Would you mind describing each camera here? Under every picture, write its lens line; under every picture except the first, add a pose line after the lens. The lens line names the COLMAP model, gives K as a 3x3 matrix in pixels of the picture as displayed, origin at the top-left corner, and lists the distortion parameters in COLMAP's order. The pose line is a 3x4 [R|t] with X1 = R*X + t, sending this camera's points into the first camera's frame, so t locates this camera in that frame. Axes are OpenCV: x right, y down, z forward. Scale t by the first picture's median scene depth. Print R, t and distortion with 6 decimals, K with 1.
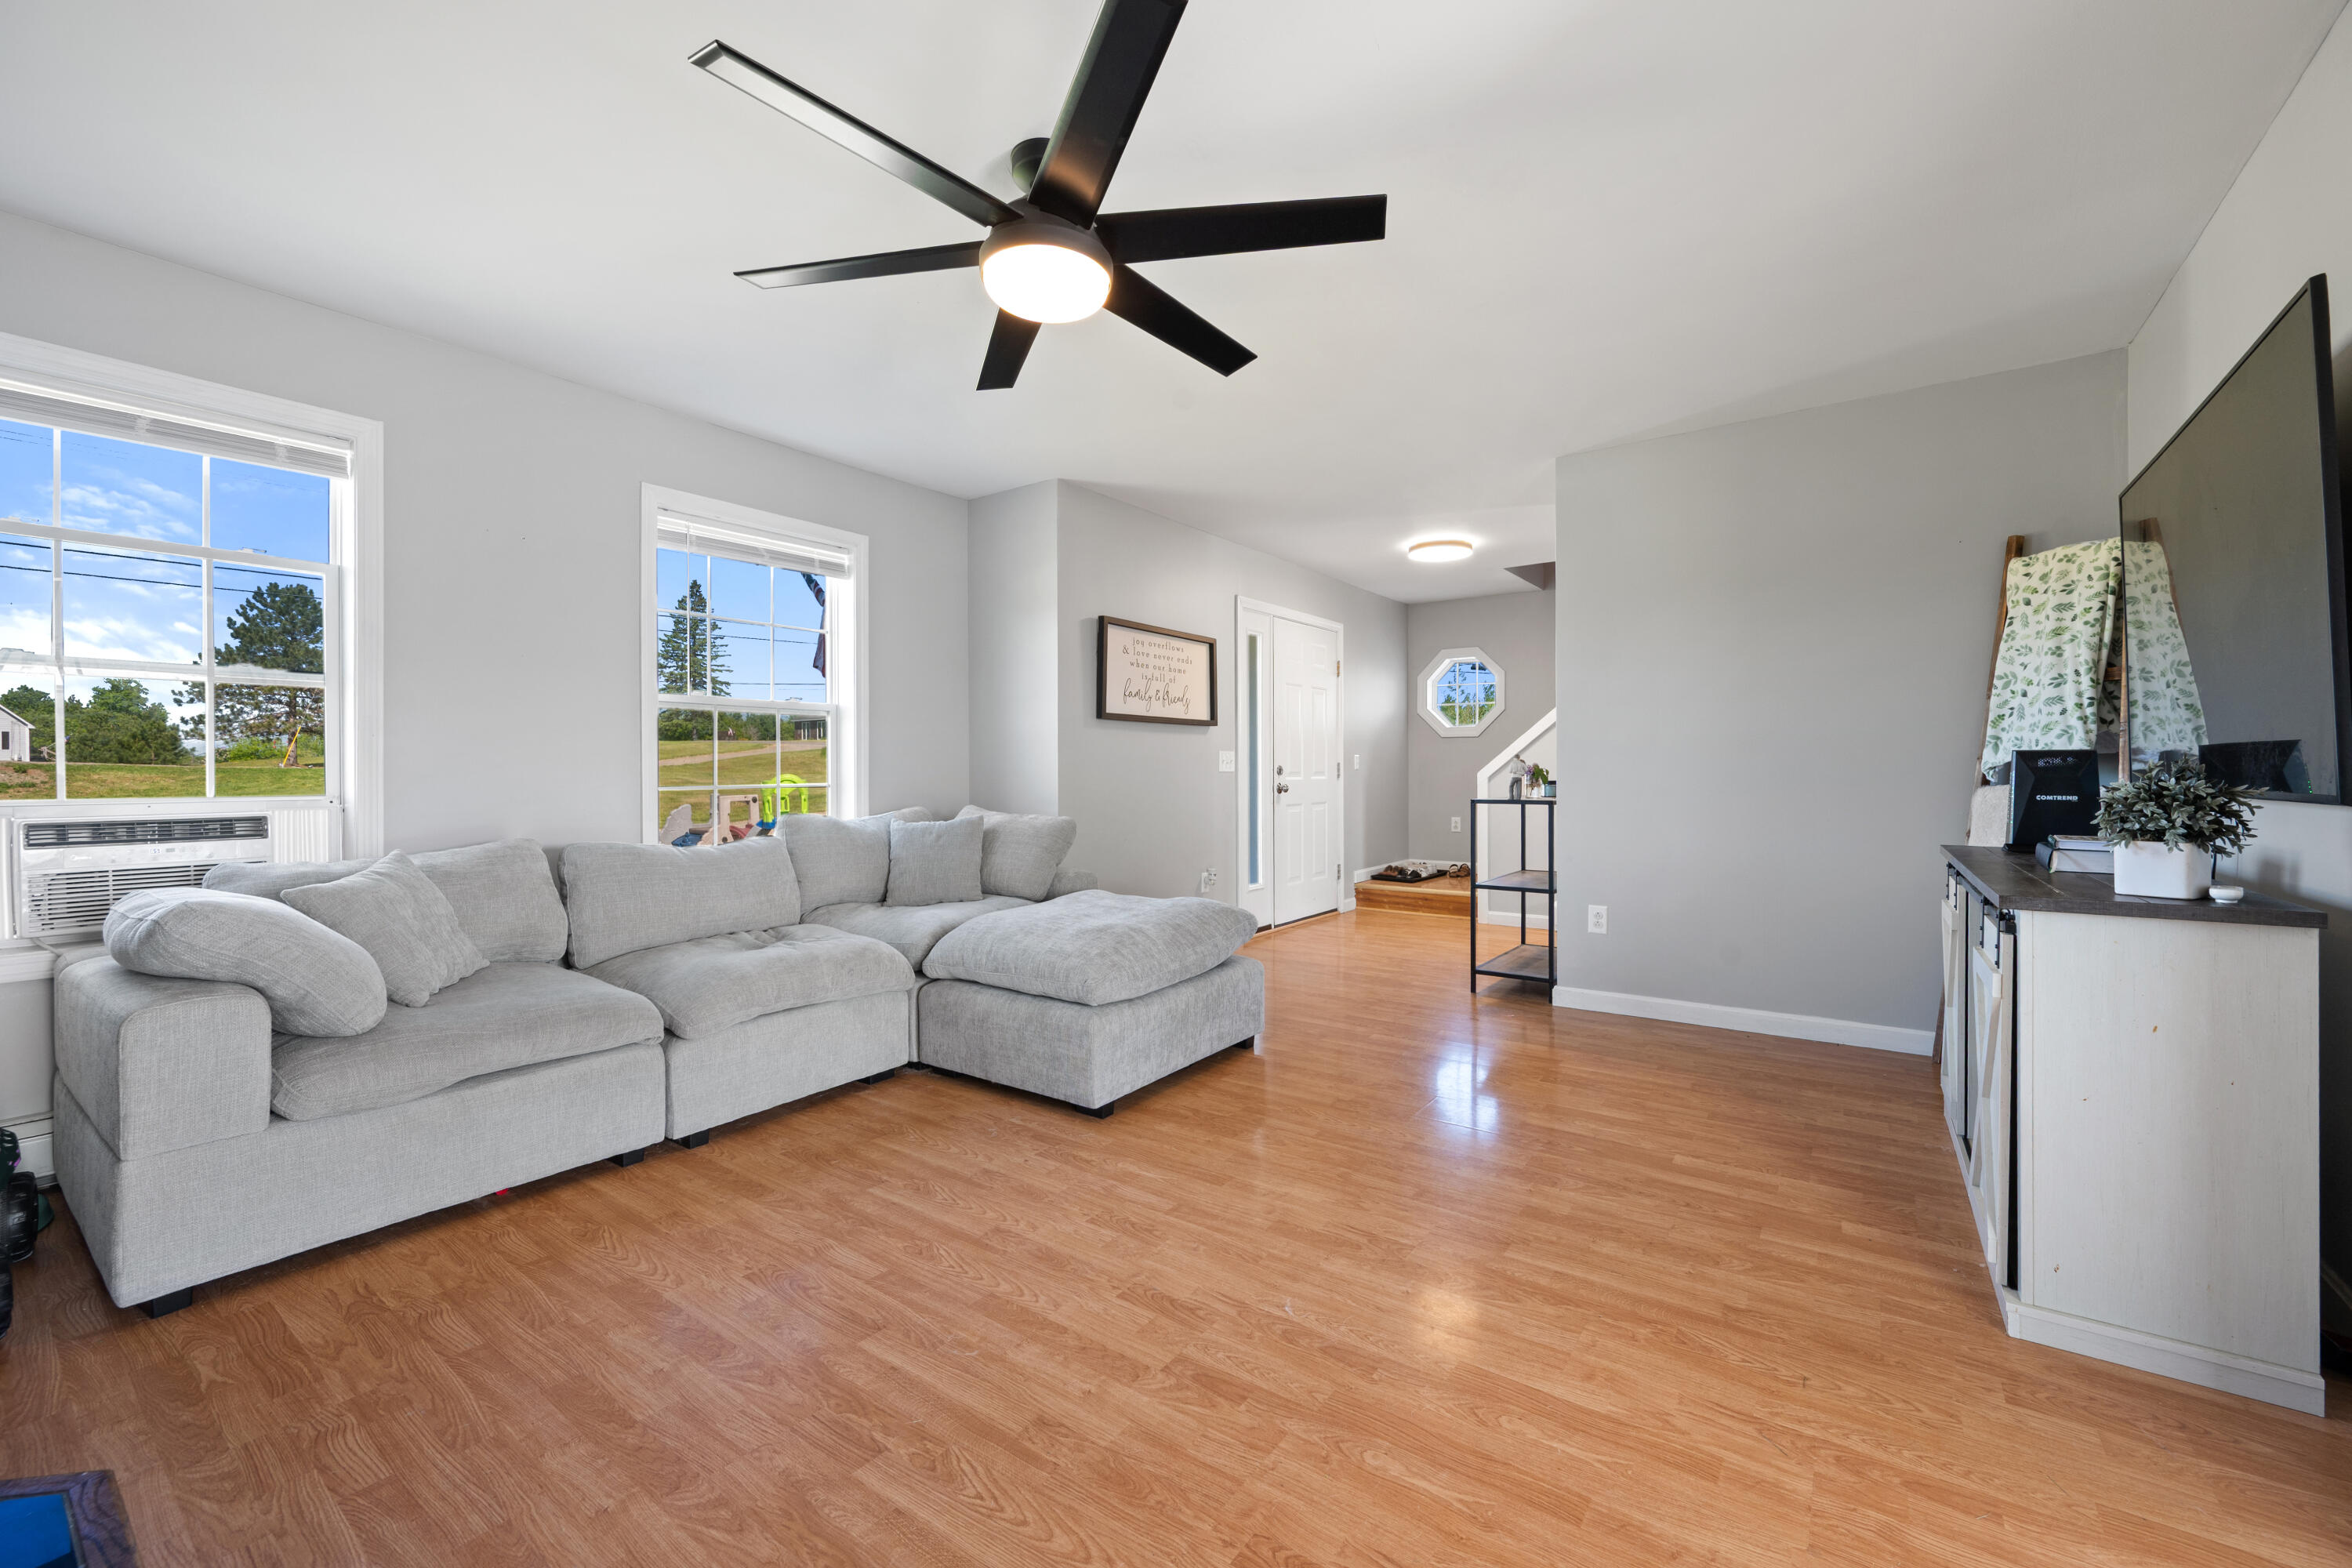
lens RADIAL K [[925.5, 0, 1214.1], [0, 925.5, 769.7], [0, 0, 1]] dist [-0.000753, 0.000515]
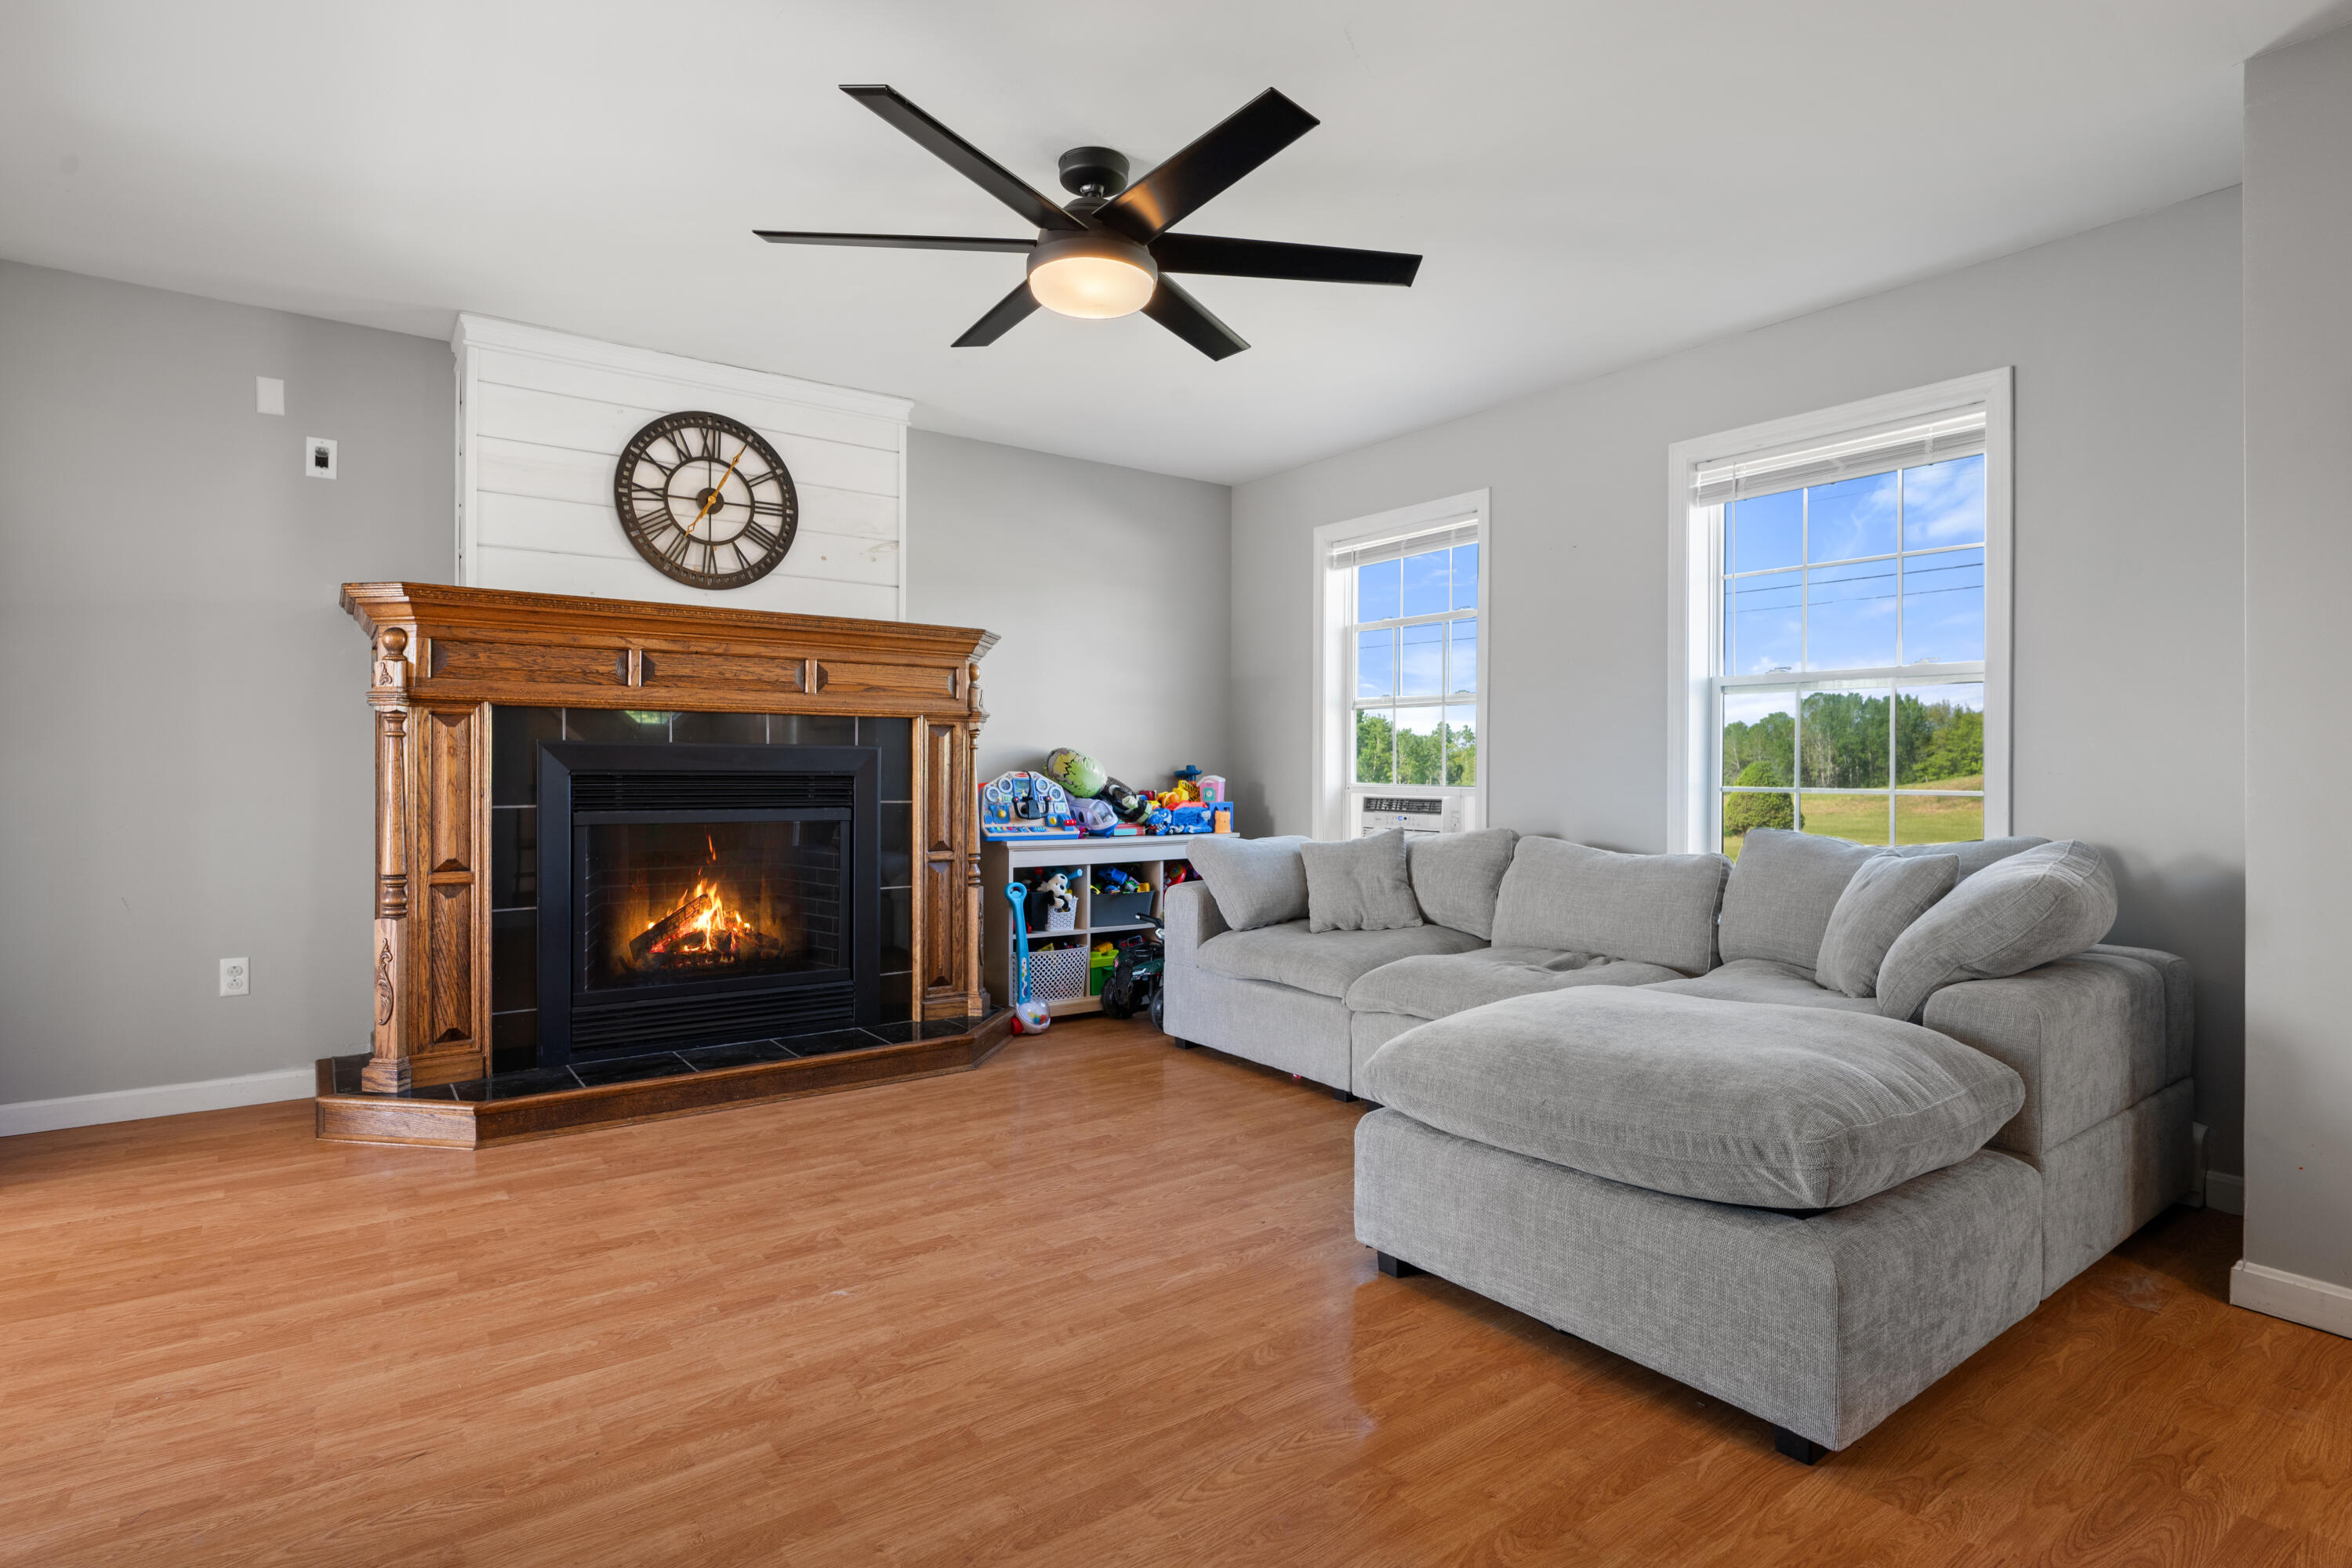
lens RADIAL K [[1195.1, 0, 1176.4], [0, 1195.1, 776.6], [0, 0, 1]] dist [0.004801, -0.001226]
pose [[-0.330040, 0.011938, -0.943892, 1.135952], [-0.000686, 0.999917, 0.012886, -0.009398], [0.943967, 0.004900, -0.330004, 1.682204]]
